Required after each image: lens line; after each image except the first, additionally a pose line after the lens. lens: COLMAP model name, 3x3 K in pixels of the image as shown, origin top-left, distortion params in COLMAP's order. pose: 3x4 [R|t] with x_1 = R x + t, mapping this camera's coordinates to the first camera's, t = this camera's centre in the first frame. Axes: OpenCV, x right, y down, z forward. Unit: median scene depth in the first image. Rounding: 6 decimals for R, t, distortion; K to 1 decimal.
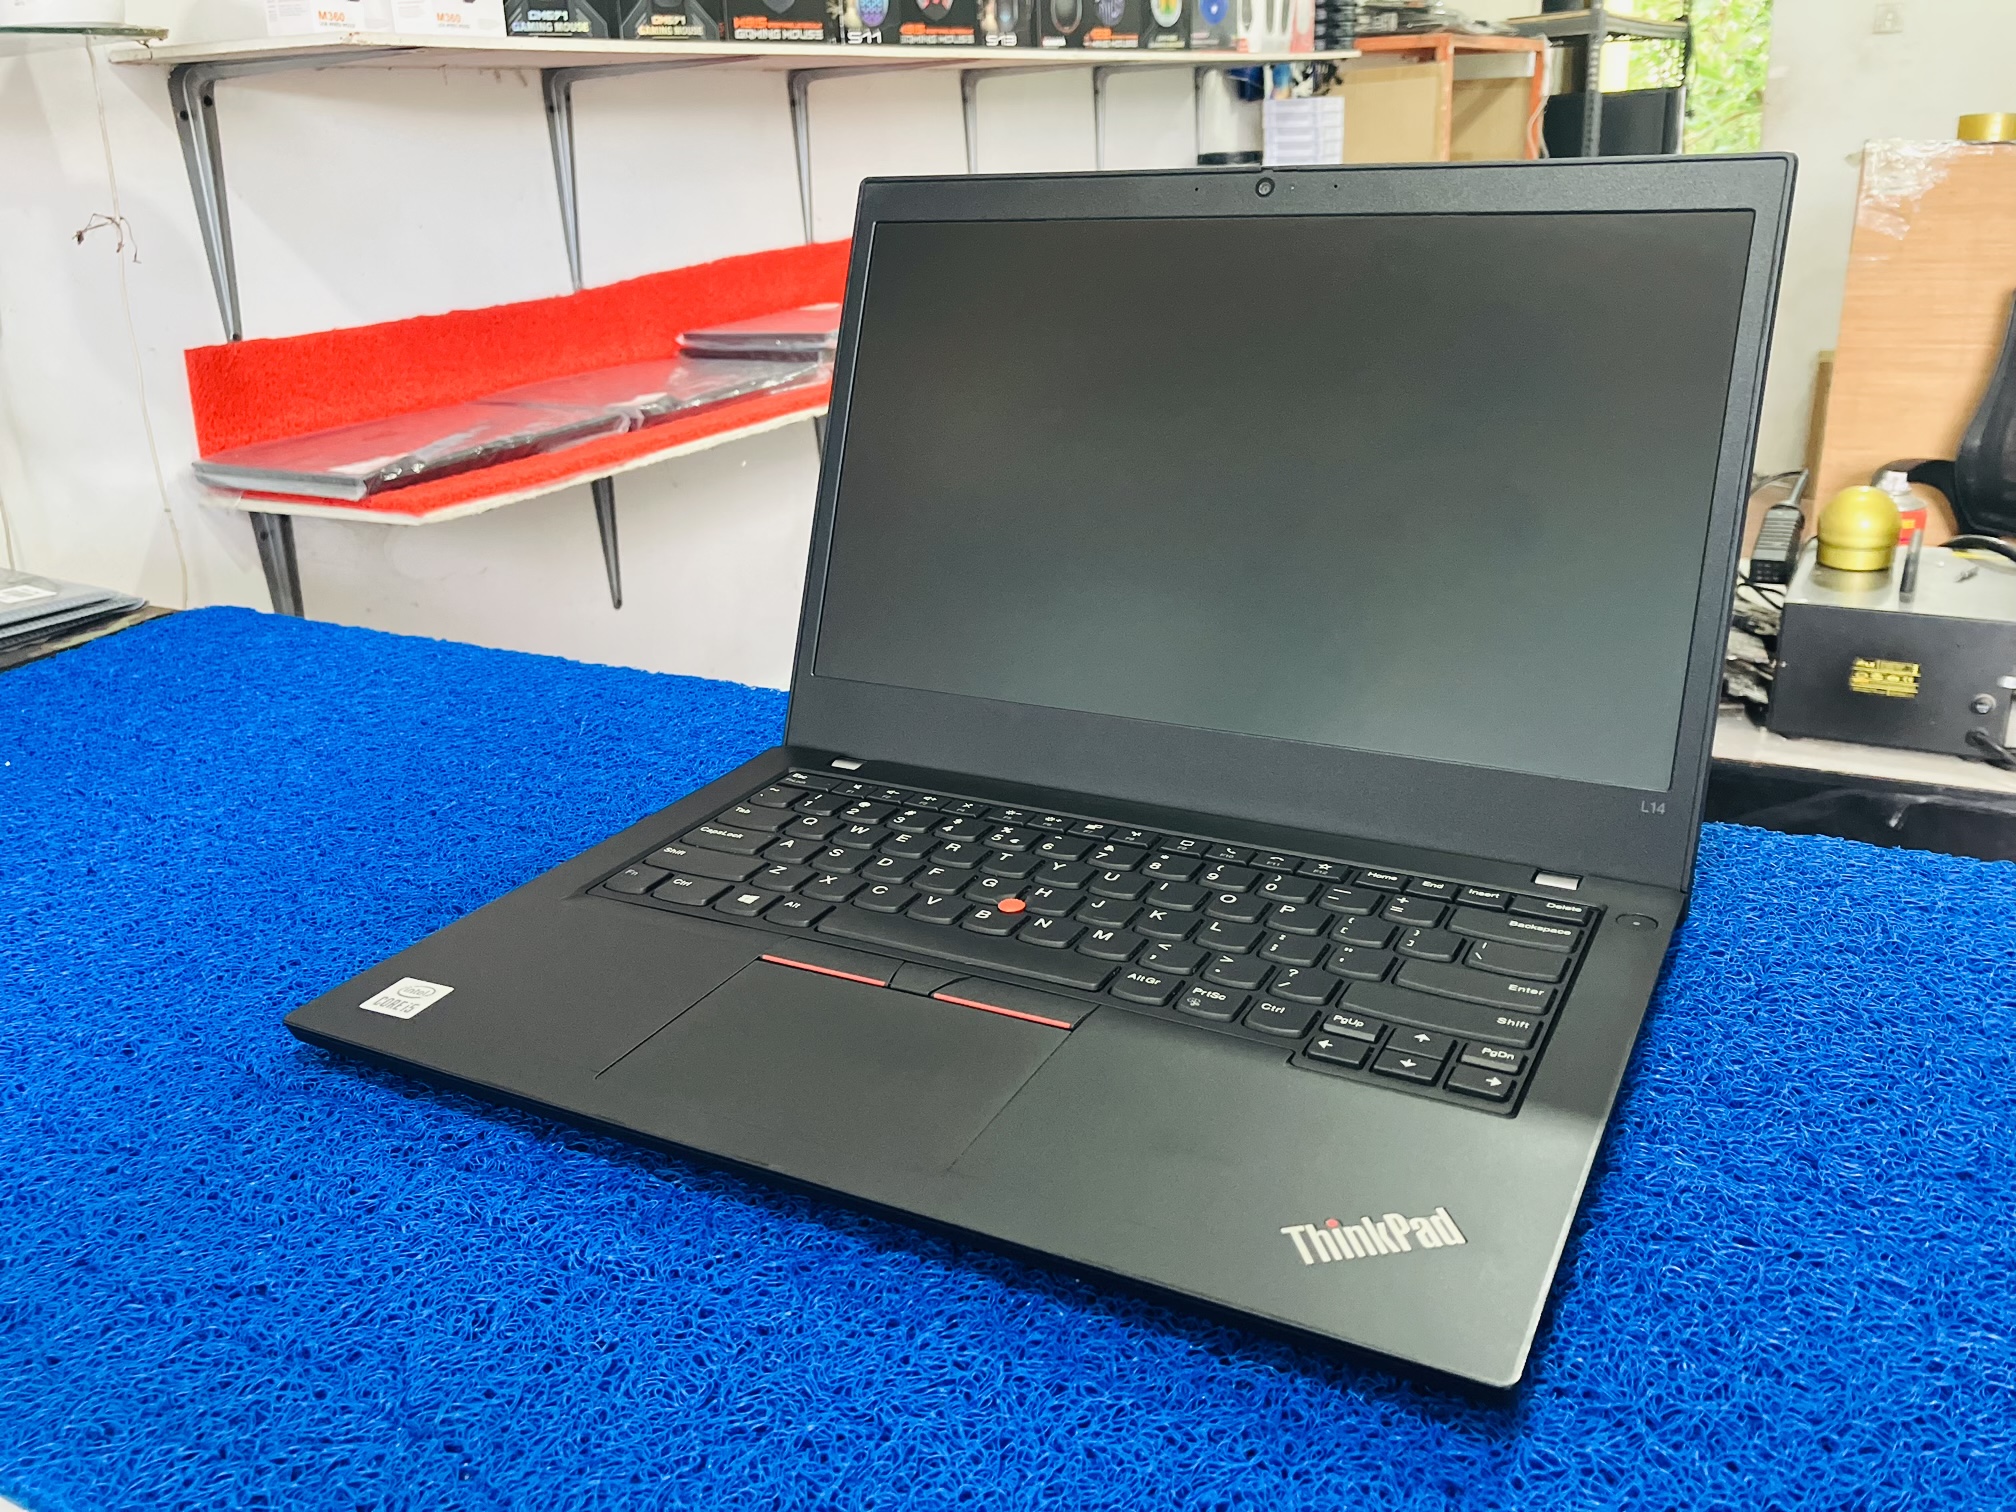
lens RADIAL K [[1687.8, 0, 1010.7], [0, 1687.8, 756.6], [0, 0, 1]] dist [0.021200, 0.006795]
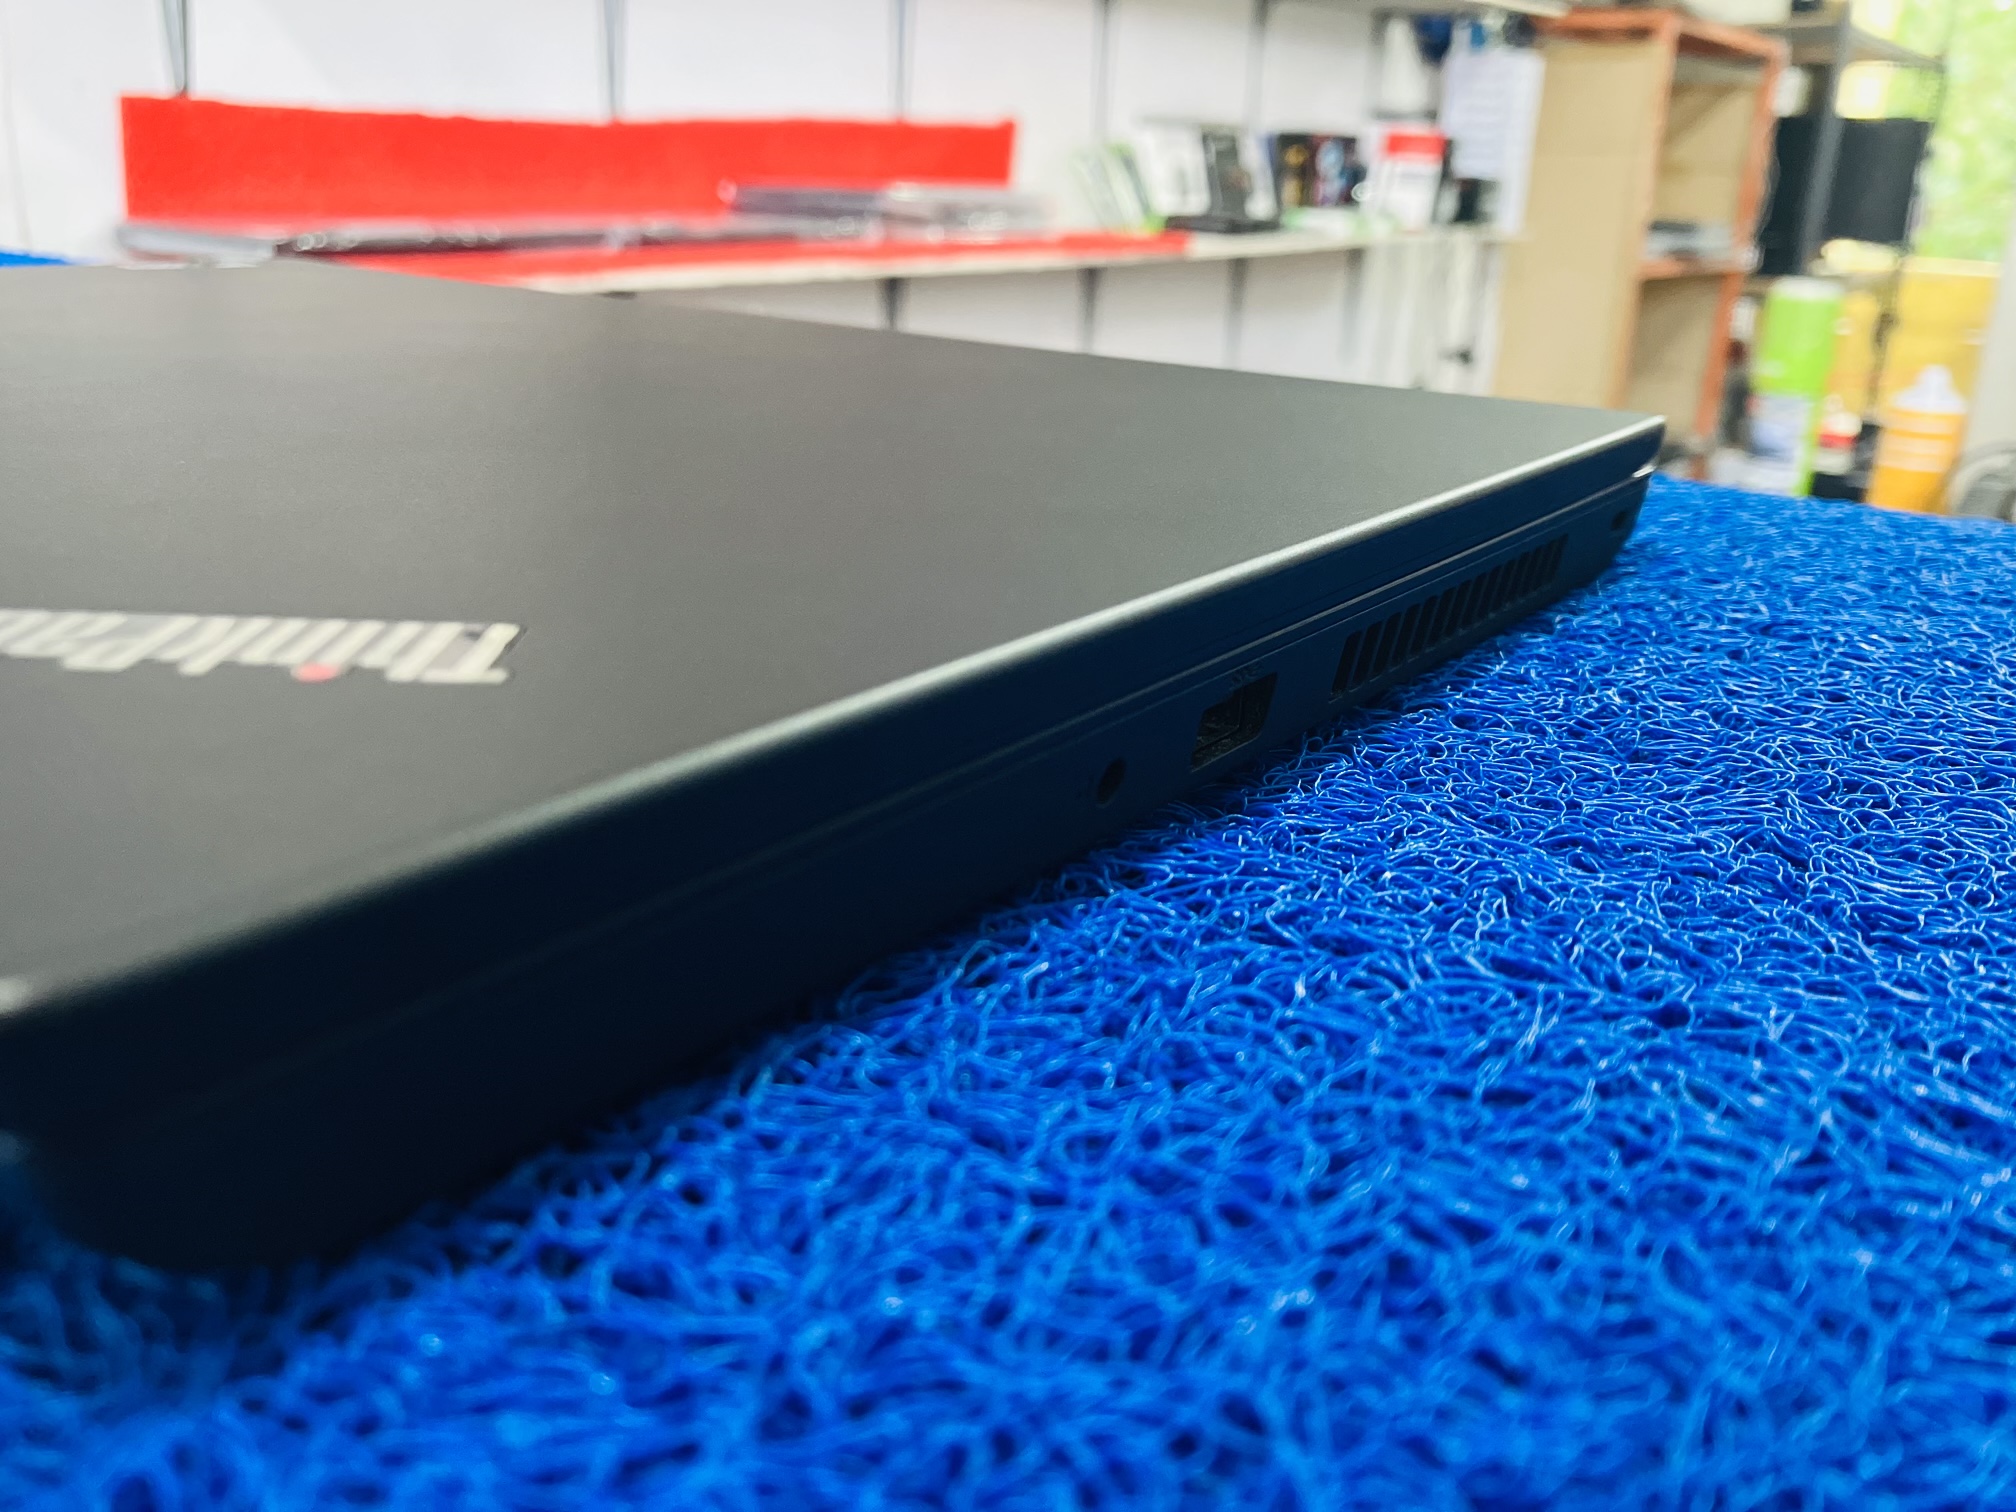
lens RADIAL K [[1687.8, 0, 1009.5], [0, 1687.8, 759.1], [0, 0, 1]] dist [0.021200, 0.006795]
pose [[0.989563, 0.108376, -0.094974, 0.359910], [-0.110460, 0.993736, -0.016952, 0.260769], [0.092542, 0.027266, 0.995335, 0.661128]]
